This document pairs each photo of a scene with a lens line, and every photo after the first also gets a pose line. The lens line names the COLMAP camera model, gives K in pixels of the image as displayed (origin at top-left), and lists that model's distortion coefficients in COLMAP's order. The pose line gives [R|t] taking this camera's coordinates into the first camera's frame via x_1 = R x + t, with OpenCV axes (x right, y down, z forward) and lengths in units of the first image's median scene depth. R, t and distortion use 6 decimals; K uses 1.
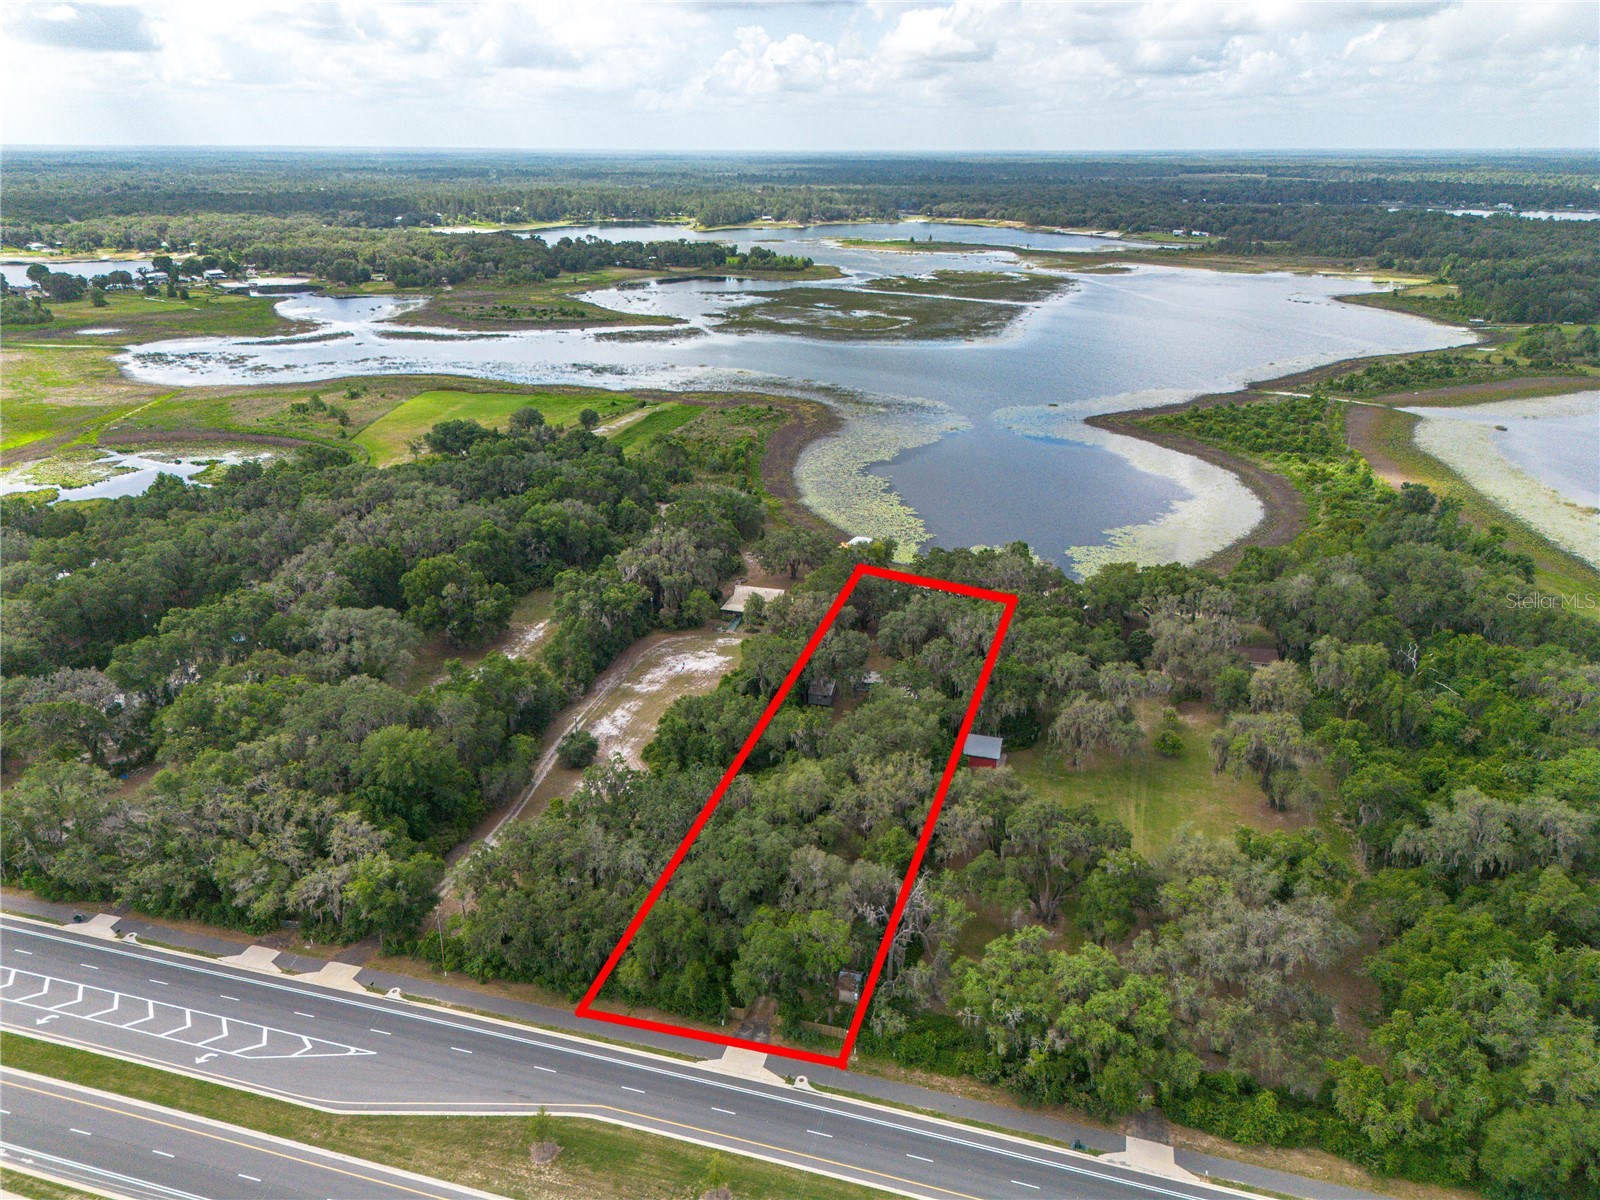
lens RADIAL K [[1129.0, 0, 803.5], [0, 1129.0, 607.1], [0, 0, 1]] dist [0.057709, -0.047873]
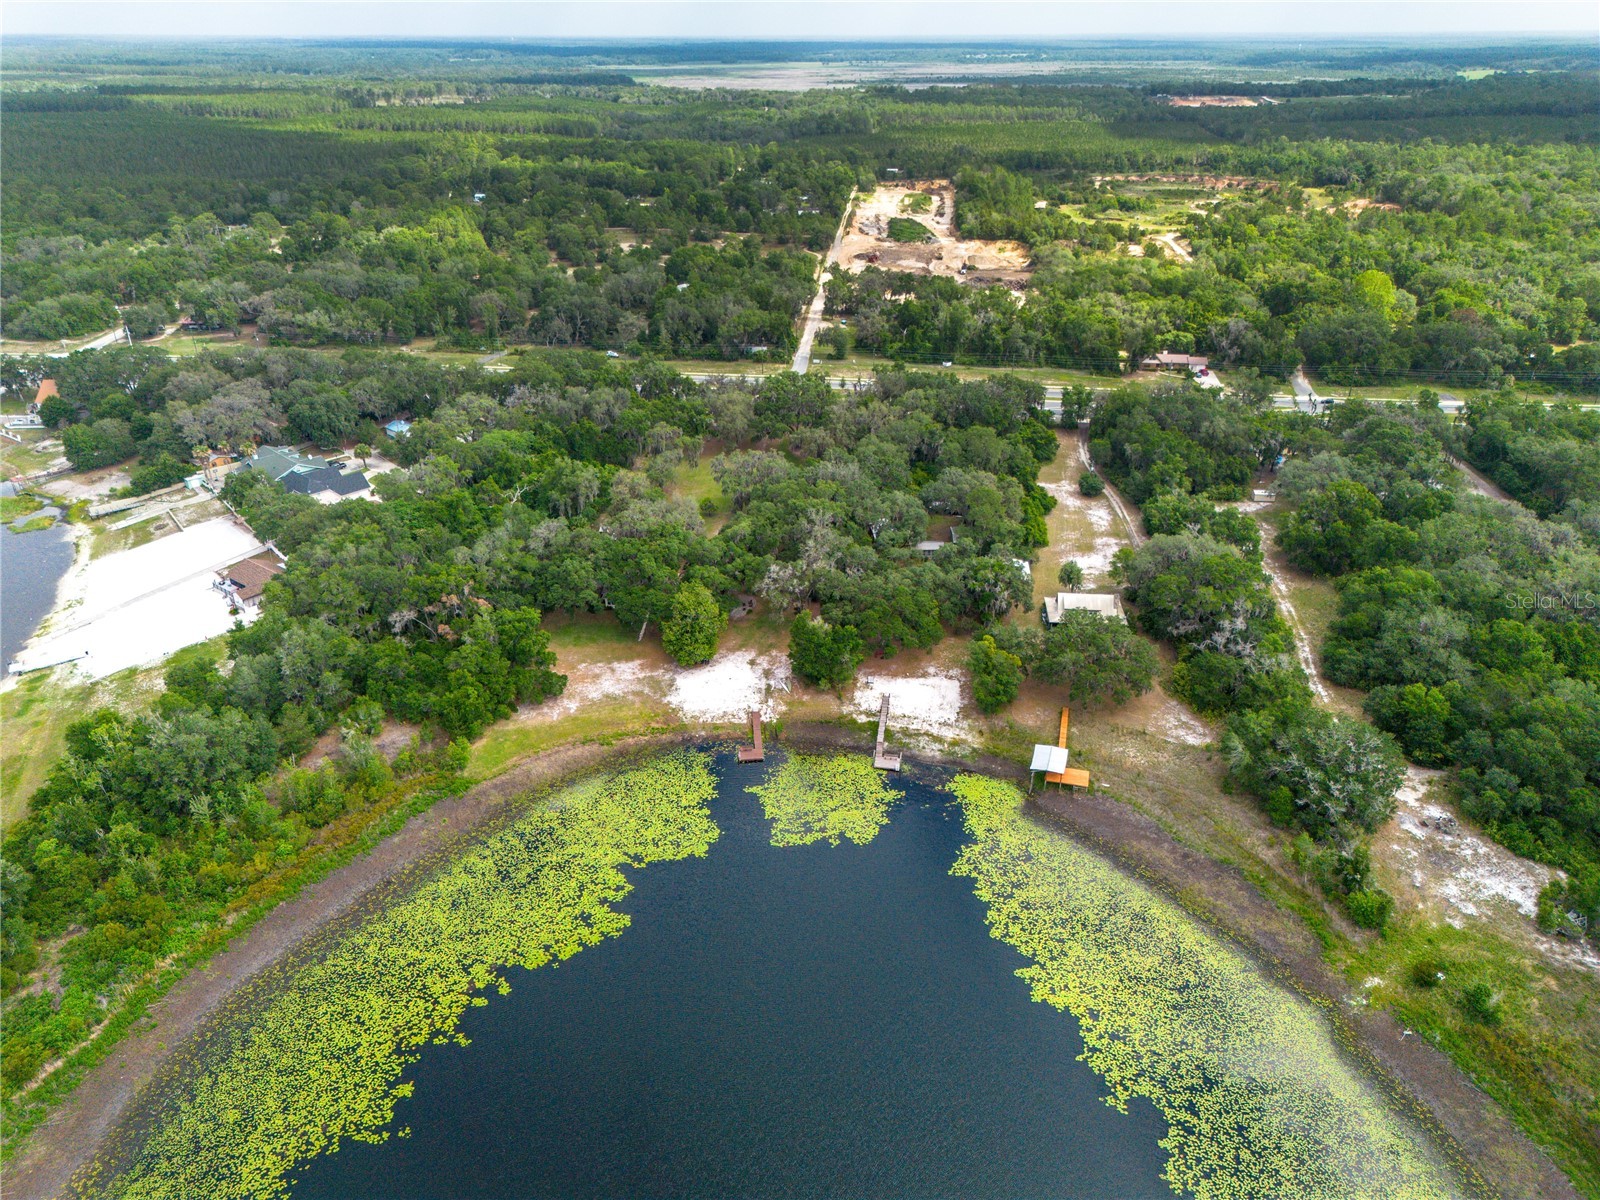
lens RADIAL K [[1129.0, 0, 800.7], [0, 1129.0, 588.0], [0, 0, 1]] dist [0.057709, -0.047873]
pose [[-0.987119, 0.073361, -0.142176, 0.173916], [-0.057020, 0.668992, 0.741080, -0.373396], [0.149481, 0.739641, -0.656191, 0.855101]]
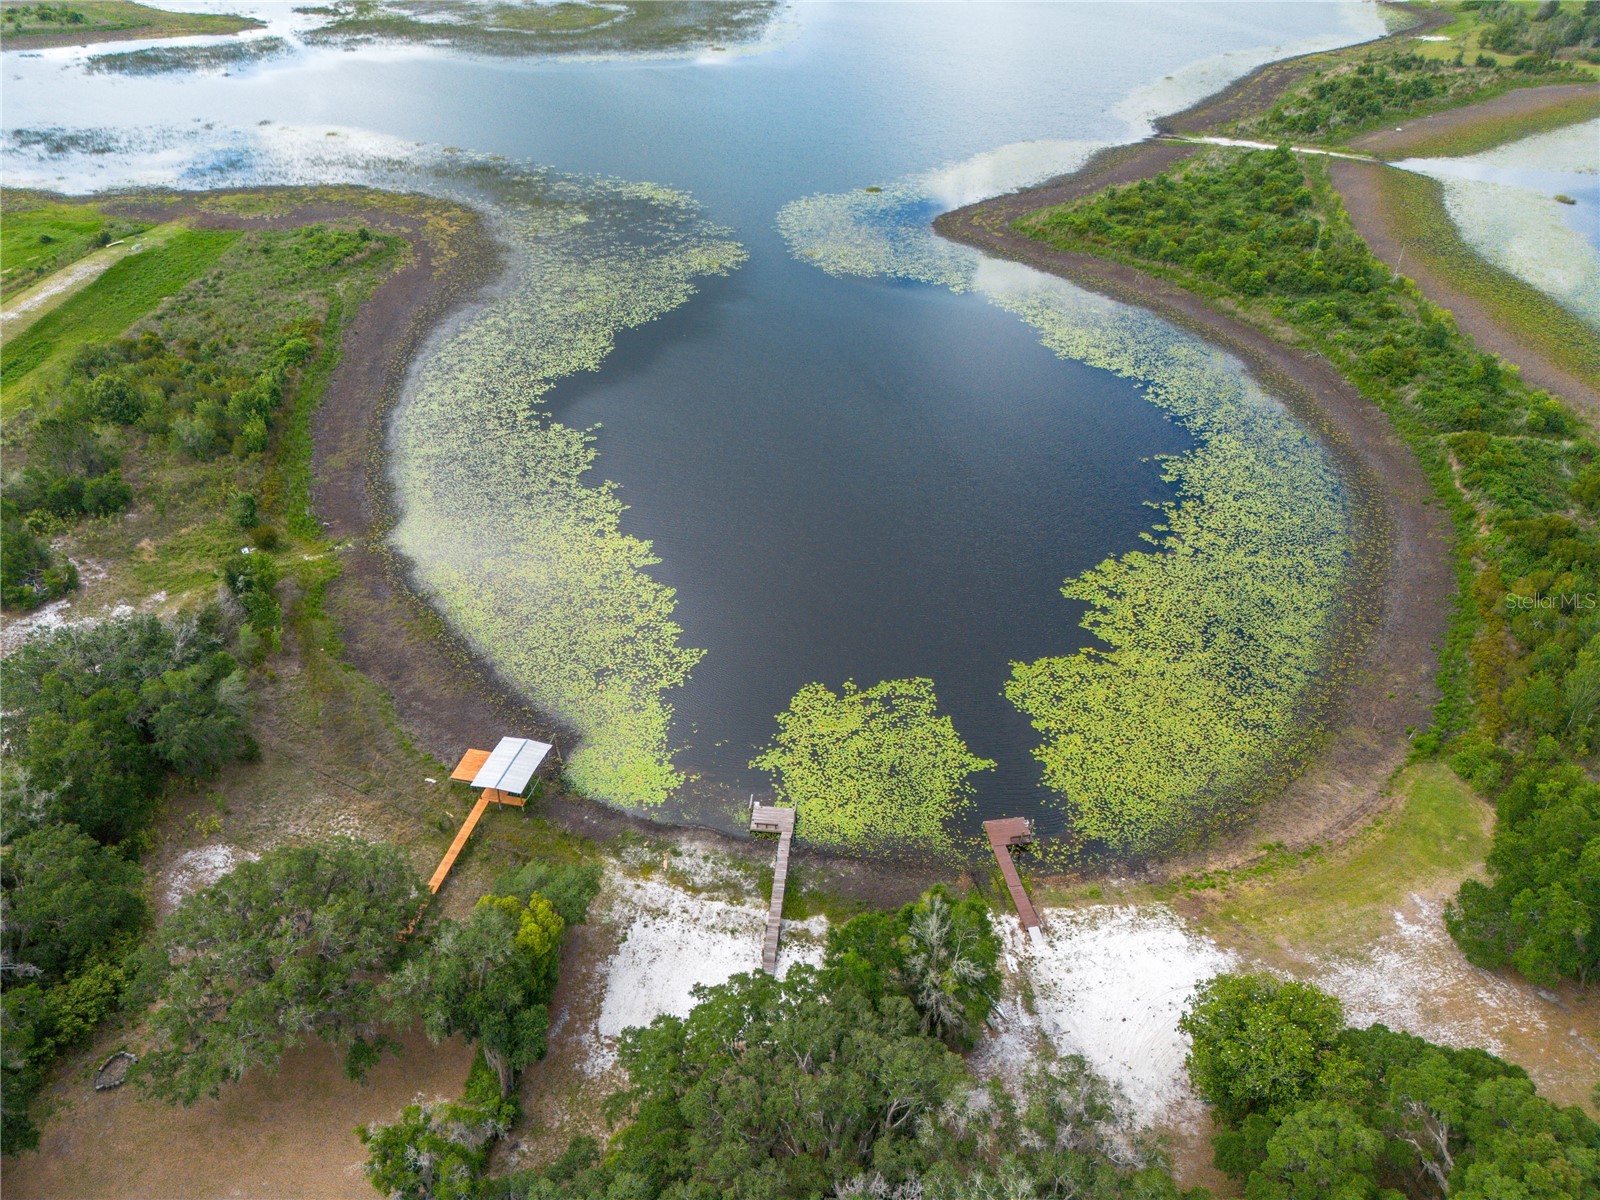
lens RADIAL K [[1129.0, 0, 801.4], [0, 1129.0, 589.1], [0, 0, 1]] dist [0.057709, -0.047873]
pose [[0.977046, -0.122727, 0.174123, 0.056358], [0.076636, 0.965146, 0.250240, -0.131984], [-0.198766, -0.231152, 0.952397, 0.406576]]
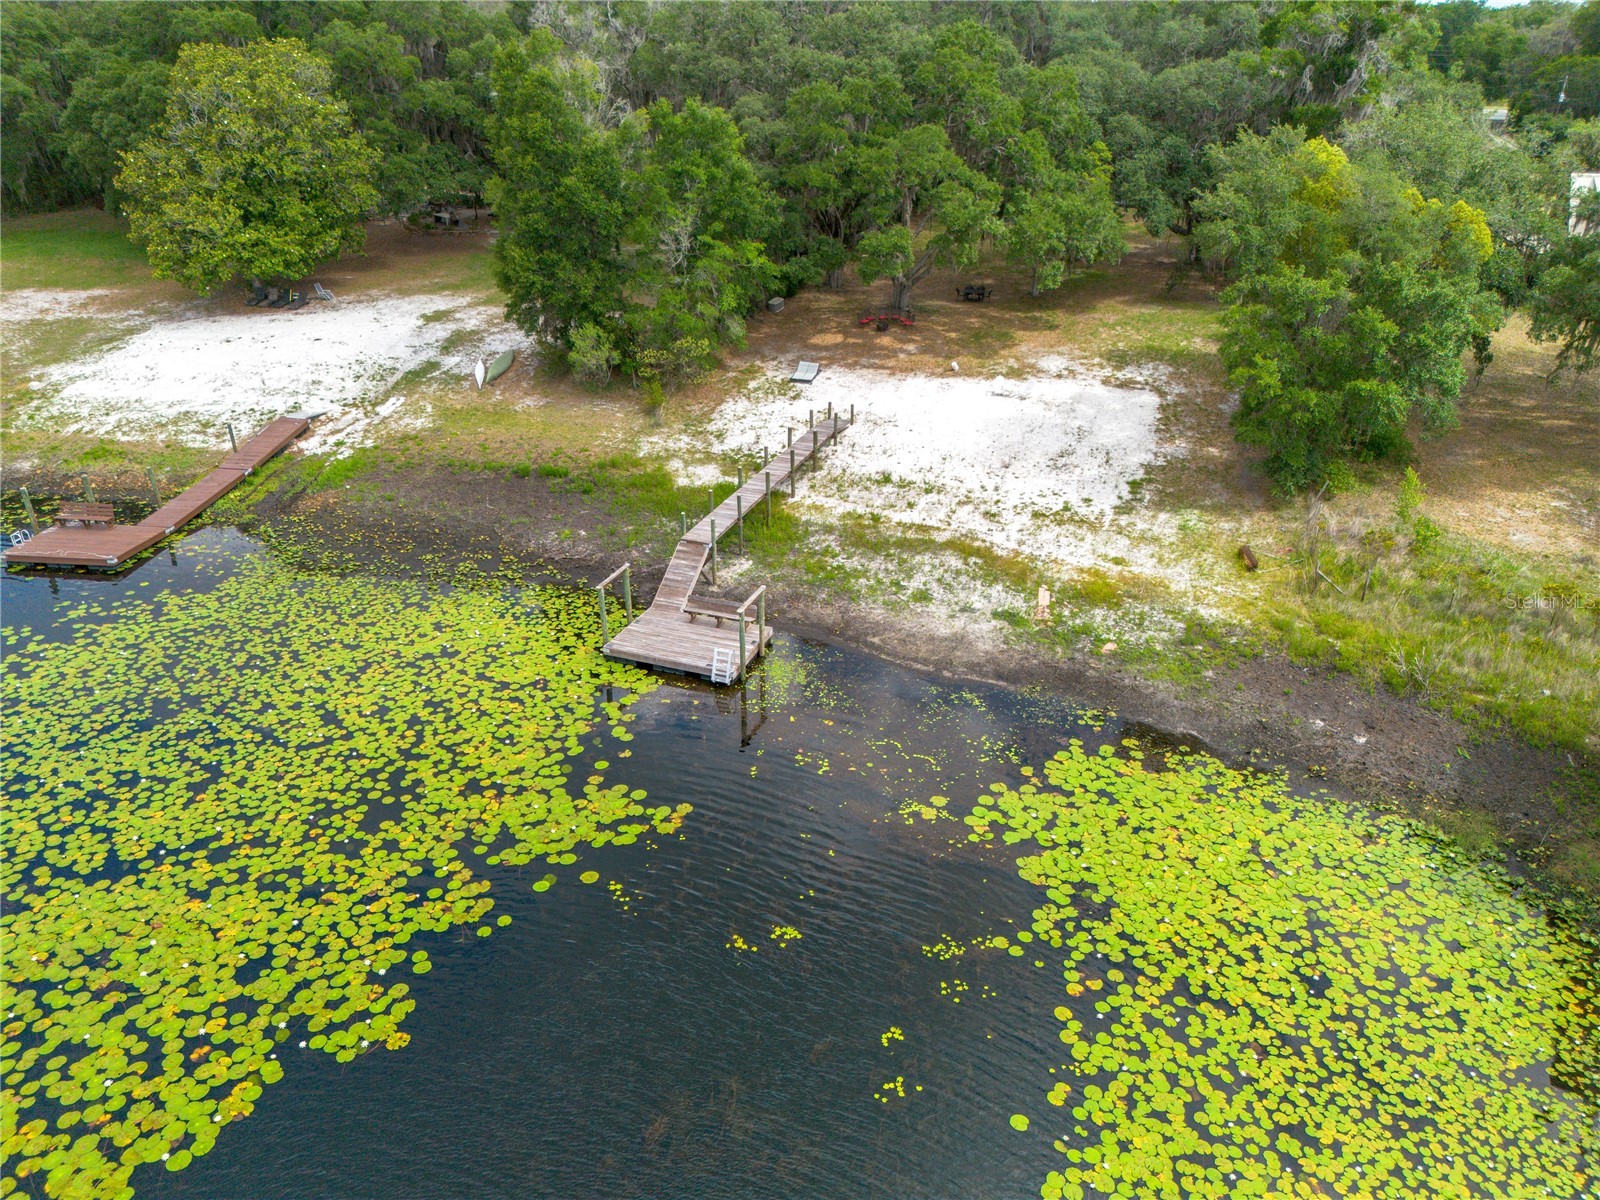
lens RADIAL K [[1129.0, 0, 804.4], [0, 1129.0, 600.8], [0, 0, 1]] dist [0.057709, -0.047873]
pose [[-0.998892, -0.022295, 0.041443, 0.076622], [0.016188, 0.664115, 0.747455, -0.079269], [-0.044187, 0.747298, -0.663019, 0.680563]]
